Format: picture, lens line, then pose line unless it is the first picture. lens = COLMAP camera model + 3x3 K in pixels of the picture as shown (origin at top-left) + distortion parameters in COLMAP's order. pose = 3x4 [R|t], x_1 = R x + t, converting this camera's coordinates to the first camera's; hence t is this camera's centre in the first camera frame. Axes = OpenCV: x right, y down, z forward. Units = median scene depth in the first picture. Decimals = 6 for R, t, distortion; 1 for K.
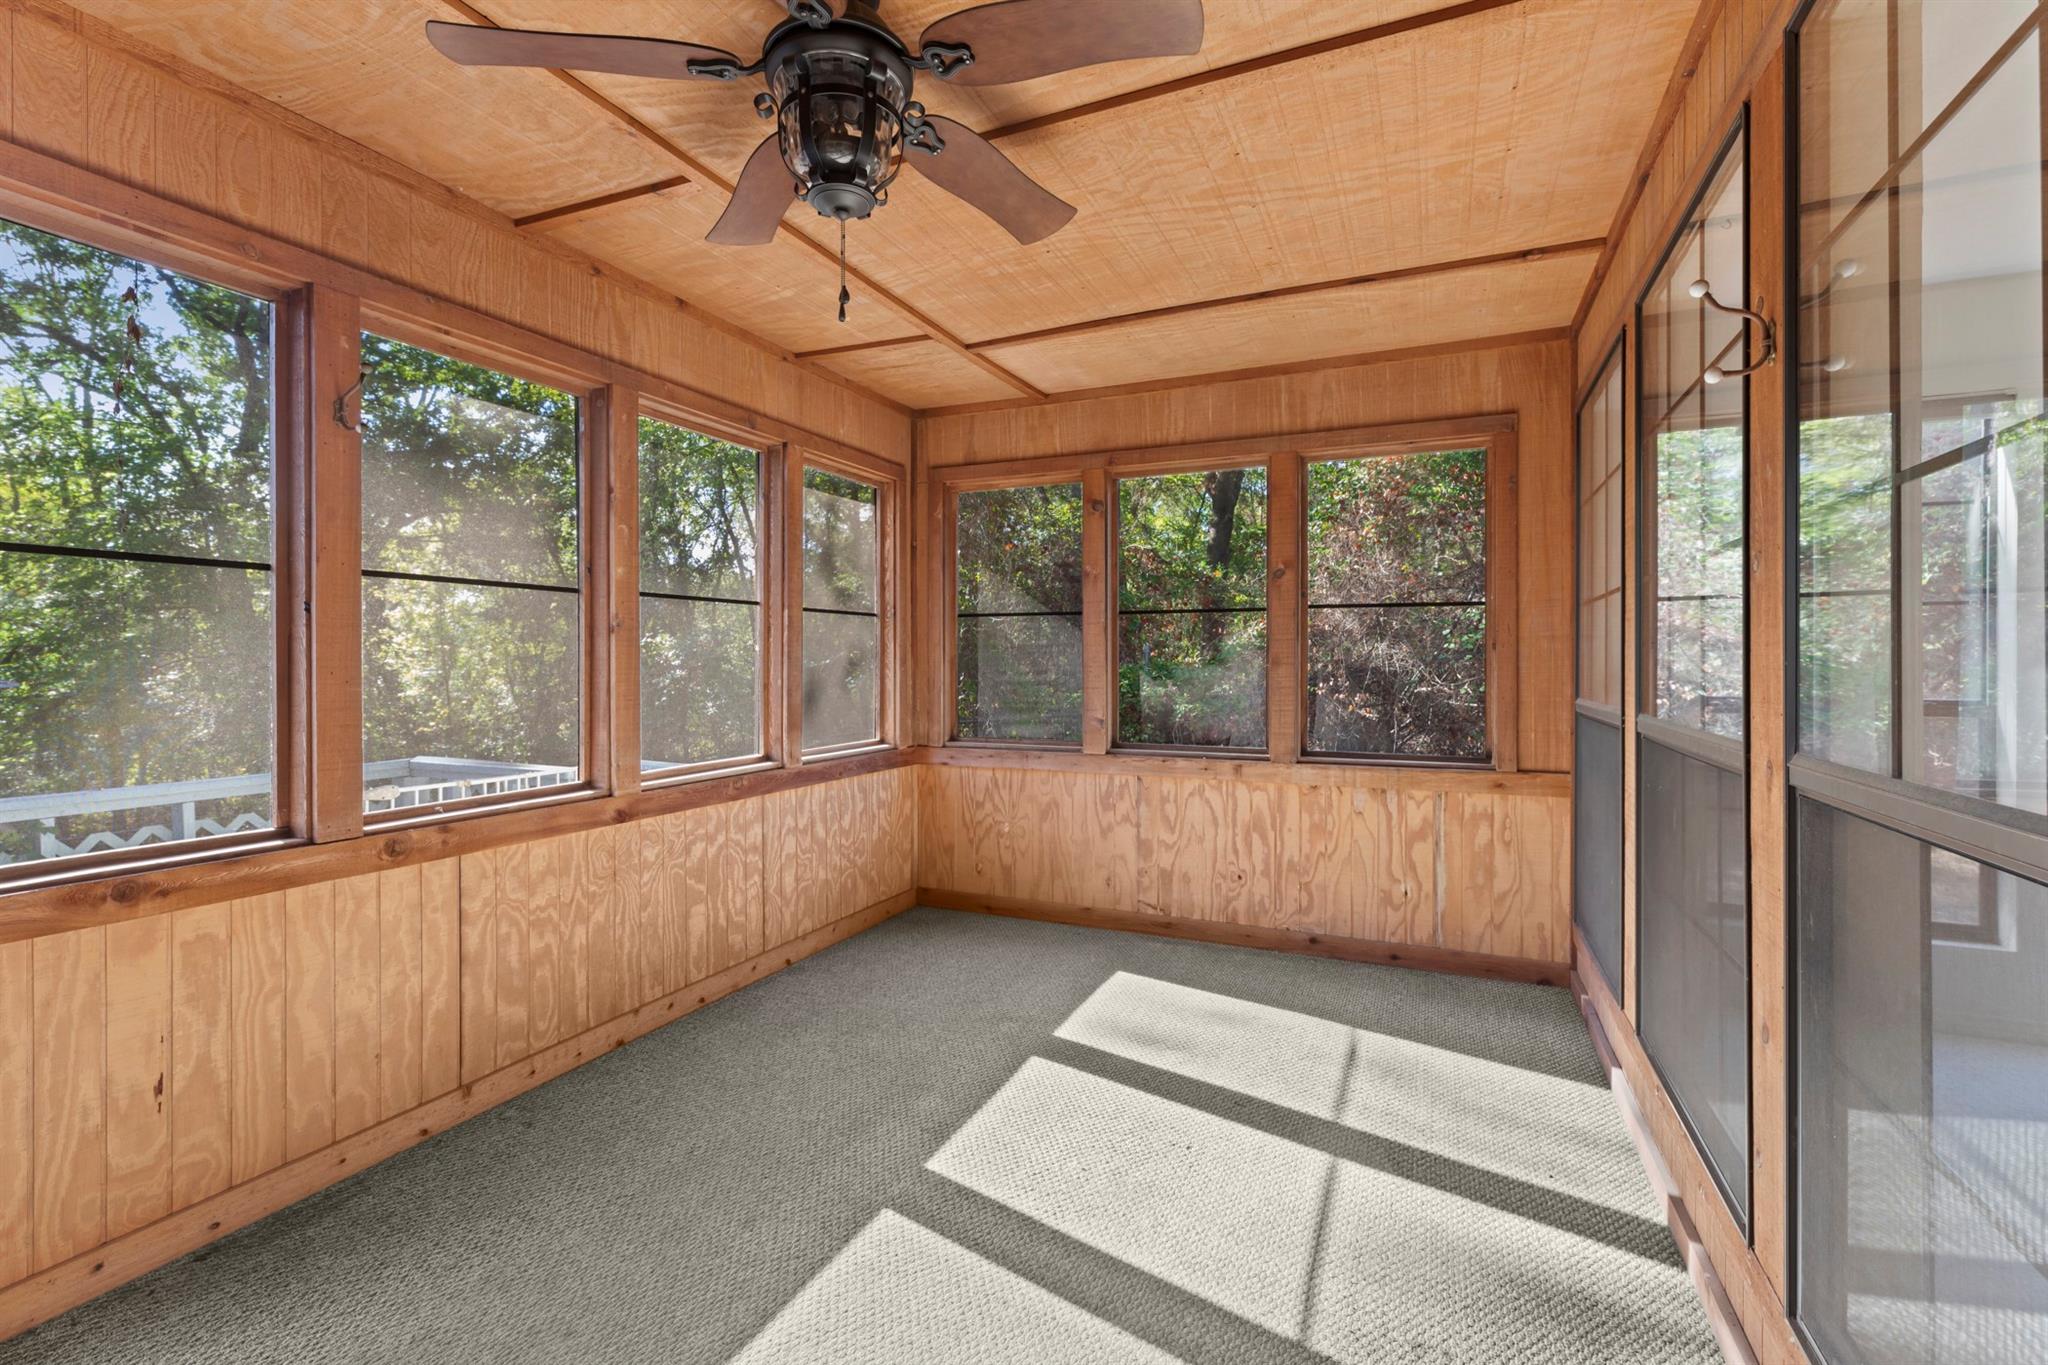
lens RADIAL K [[913.3, 0, 1020.4], [0, 913.3, 661.6], [0, 0, 1]] dist [0.003980, -0.000076]
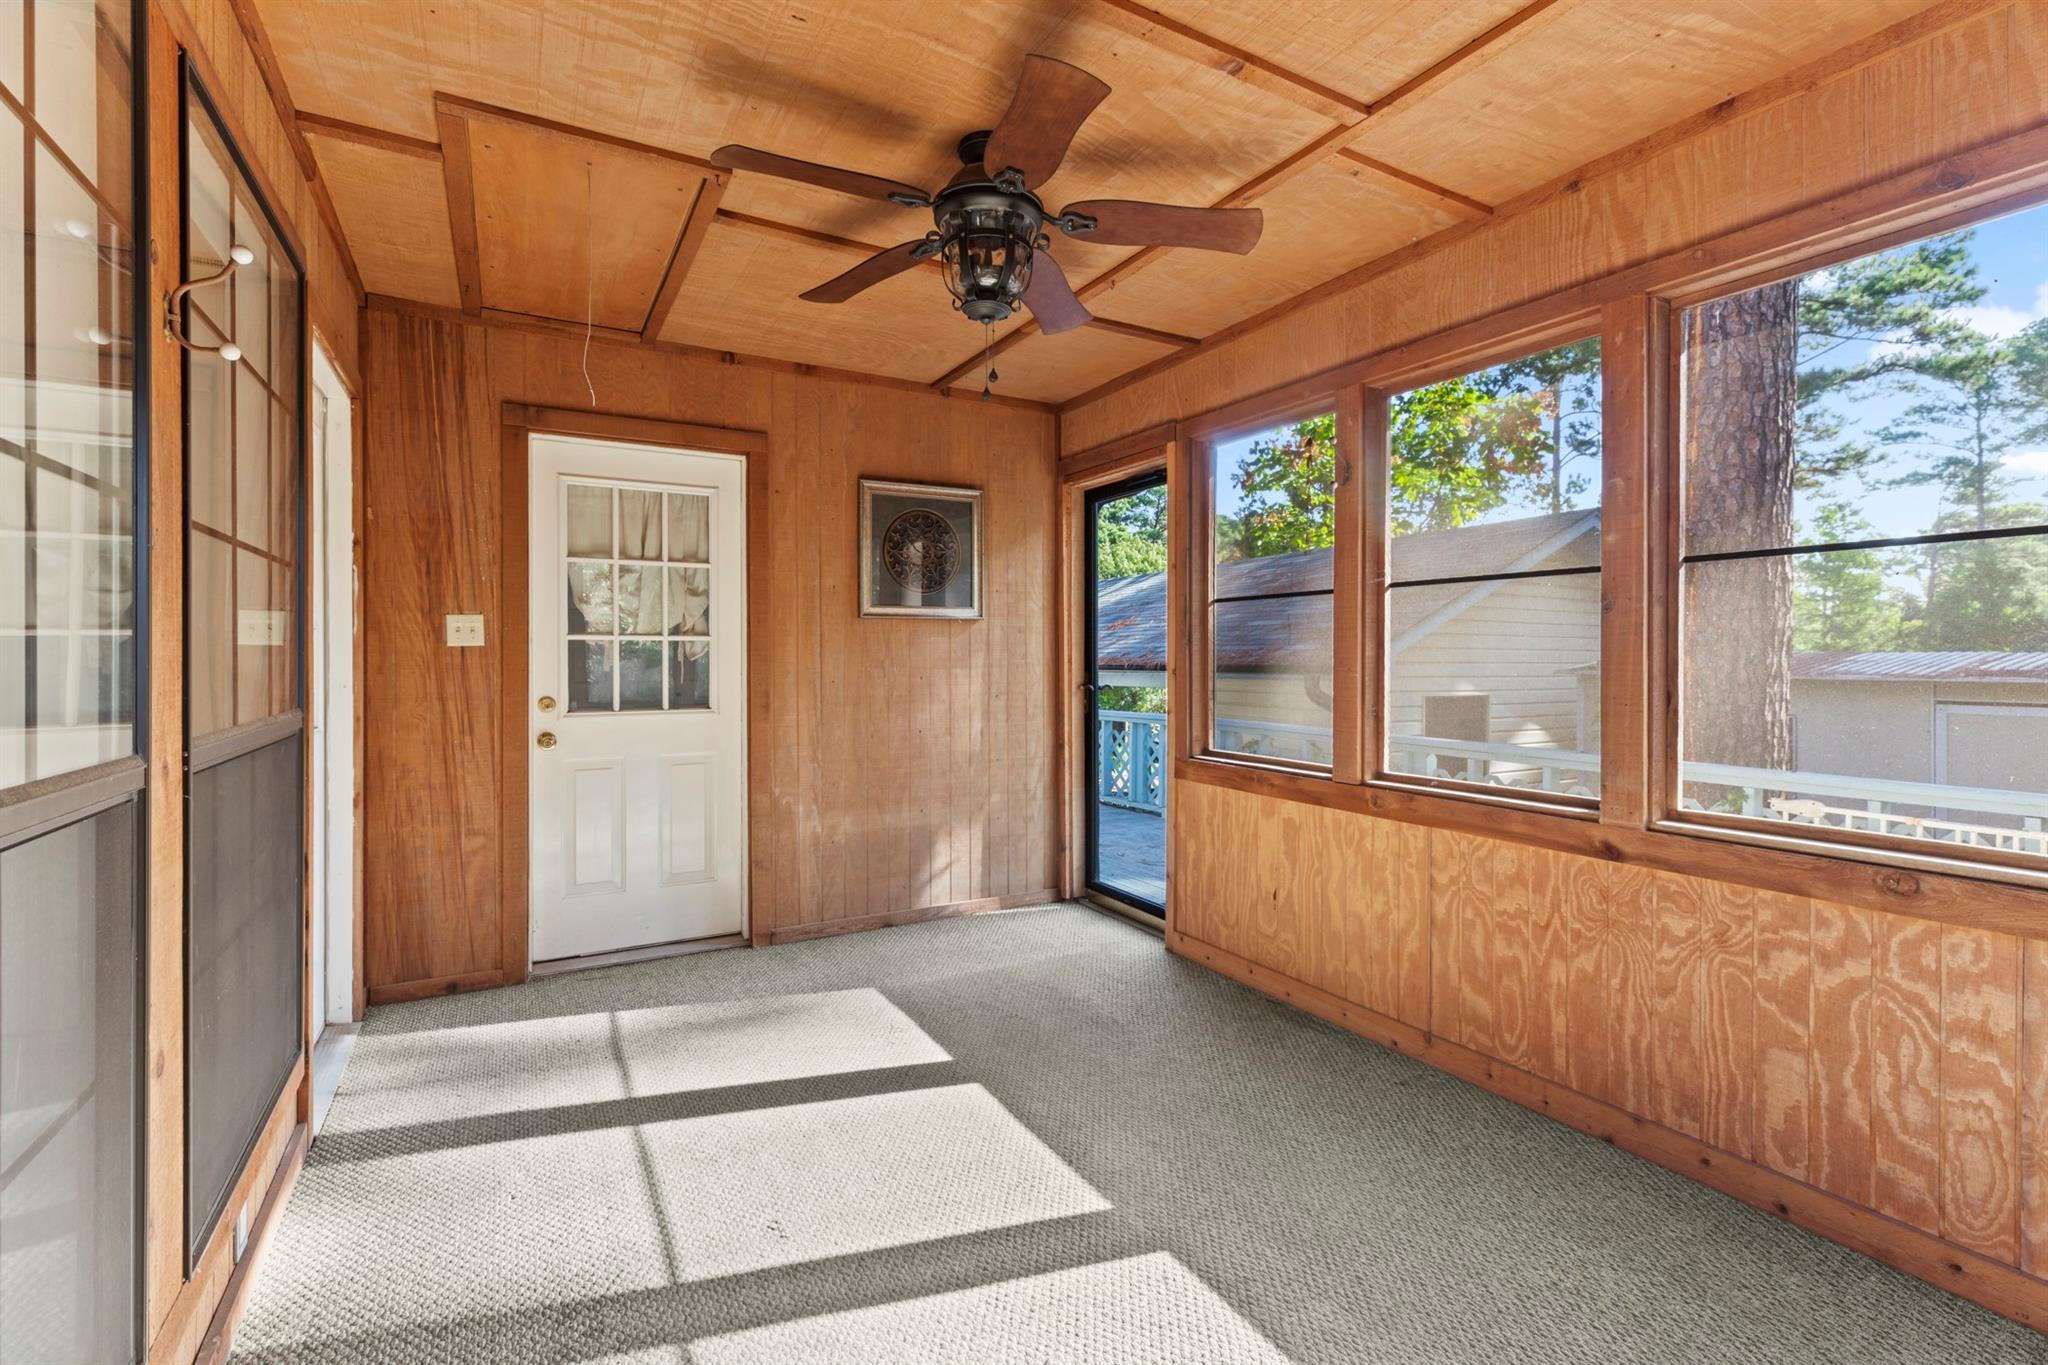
lens RADIAL K [[913.3, 0, 1020.4], [0, 913.3, 661.6], [0, 0, 1]] dist [0.003980, -0.000076]
pose [[-0.590375, 0.003701, -0.807121, 0.583423], [-0.001150, 0.999985, 0.005426, 0.003117], [0.807128, 0.004131, -0.590362, 1.243249]]
